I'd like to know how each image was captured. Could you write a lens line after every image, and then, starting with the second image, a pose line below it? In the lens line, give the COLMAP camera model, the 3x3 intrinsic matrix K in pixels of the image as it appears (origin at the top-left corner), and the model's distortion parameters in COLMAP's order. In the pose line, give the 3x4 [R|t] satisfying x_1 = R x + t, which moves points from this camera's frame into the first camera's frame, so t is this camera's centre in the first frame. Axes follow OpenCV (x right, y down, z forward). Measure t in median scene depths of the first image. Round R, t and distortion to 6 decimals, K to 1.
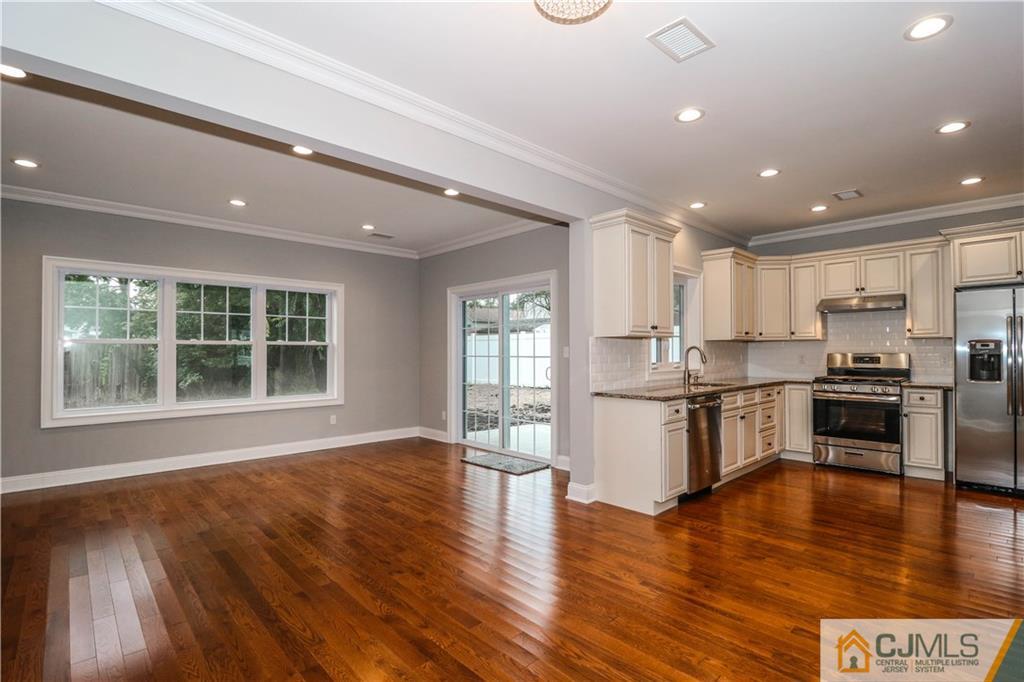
lens RADIAL K [[474.4, 0, 514.7], [0, 474.4, 346.2], [0, 0, 1]] dist [-0.008408, -0.000214]
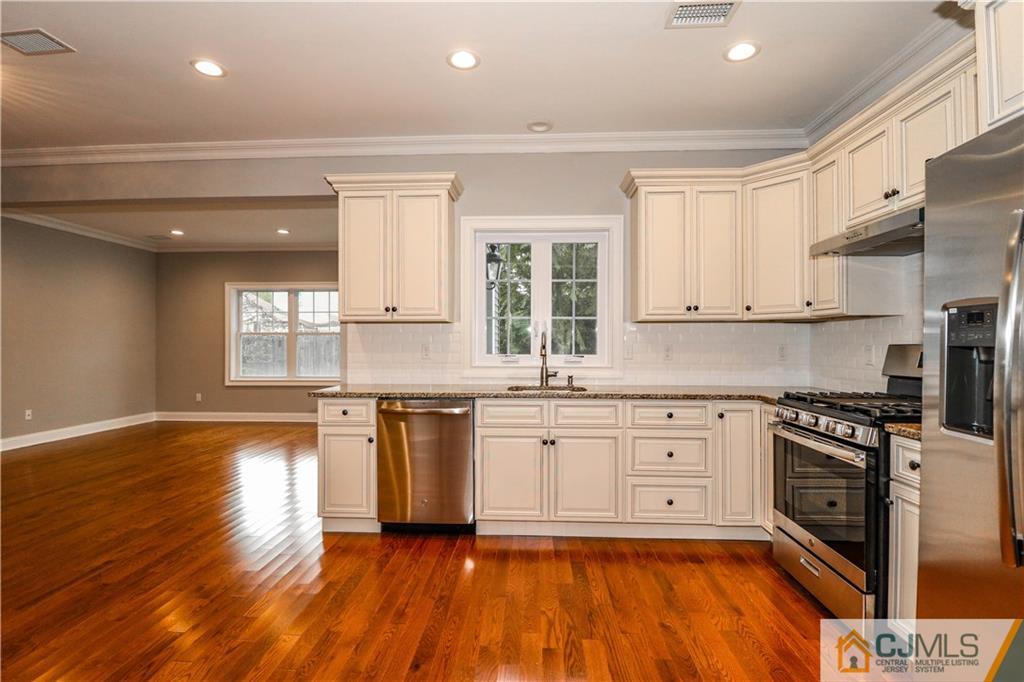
lens RADIAL K [[490.5, 0, 512.0], [0, 490.5, 341.0], [0, 0, 1]] dist [0.000218, -0.012635]
pose [[0.689230, 0.000597, -0.724542, 0.809732], [0.005517, 0.999966, 0.006072, 0.008275], [0.724522, -0.008182, 0.689203, 0.447488]]
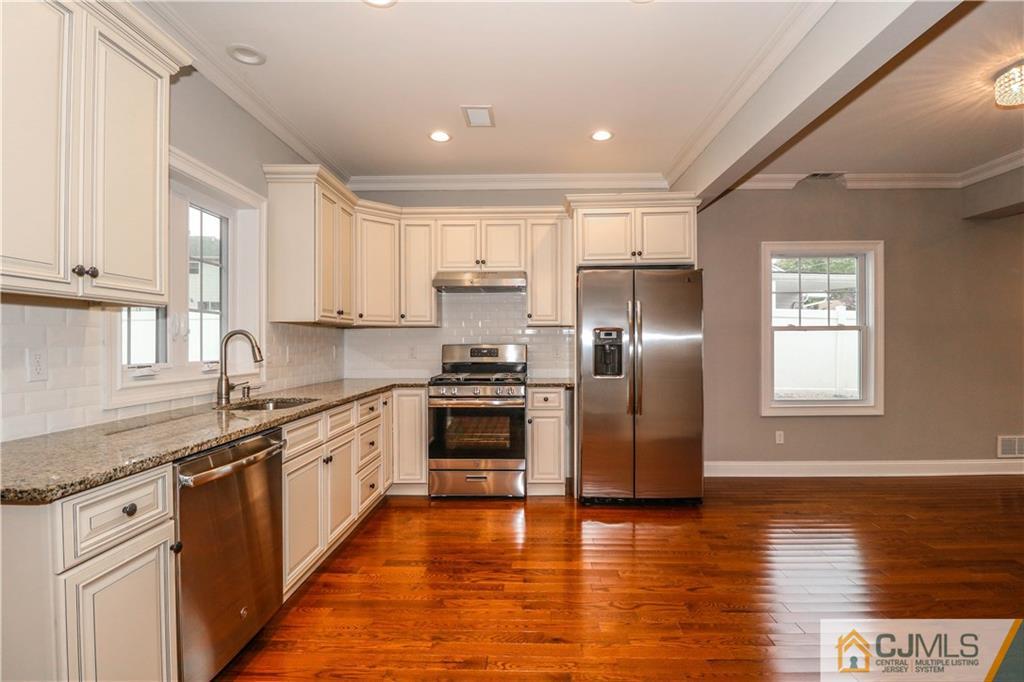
lens RADIAL K [[486.0, 0, 516.3], [0, 486.0, 342.2], [0, 0, 1]] dist [-0.019647, -0.001117]
pose [[0.707560, 0.002720, 0.706648, 0.208655], [-0.008829, 0.999949, 0.004991, 0.007473], [-0.706598, -0.009771, 0.707548, 0.392624]]
